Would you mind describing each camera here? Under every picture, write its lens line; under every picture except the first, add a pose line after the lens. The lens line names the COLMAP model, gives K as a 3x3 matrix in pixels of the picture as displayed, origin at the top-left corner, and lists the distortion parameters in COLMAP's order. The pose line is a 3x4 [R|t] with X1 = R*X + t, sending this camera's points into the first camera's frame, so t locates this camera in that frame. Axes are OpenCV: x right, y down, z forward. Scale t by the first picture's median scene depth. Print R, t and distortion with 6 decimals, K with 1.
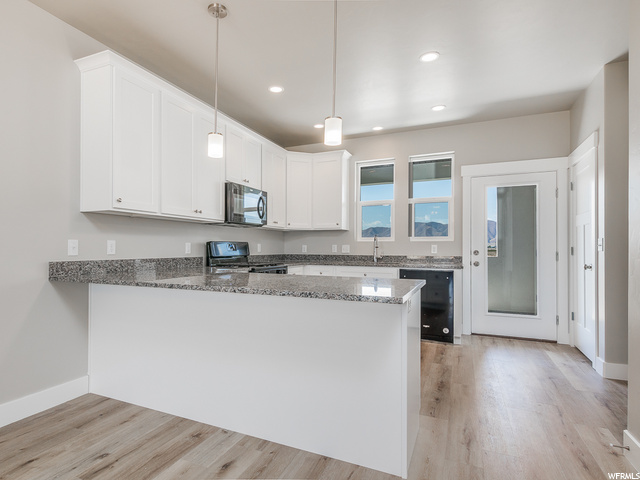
lens RADIAL K [[350.5, 0, 315.6], [0, 350.5, 239.3], [0, 0, 1]] dist [0.003722, 0.000159]
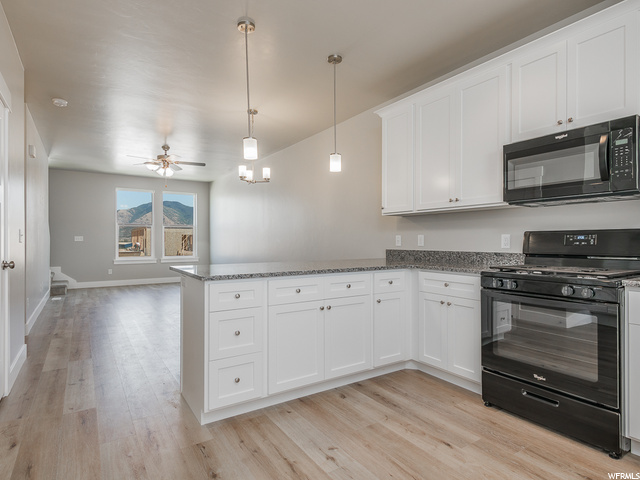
lens RADIAL K [[350.5, 0, 315.6], [0, 350.5, 239.3], [0, 0, 1]] dist [0.003722, 0.000159]
pose [[-0.548005, -0.013496, -0.836366, 0.709563], [0.012990, 0.999612, -0.024641, 0.044516], [0.836374, -0.024368, -0.547617, 1.374006]]
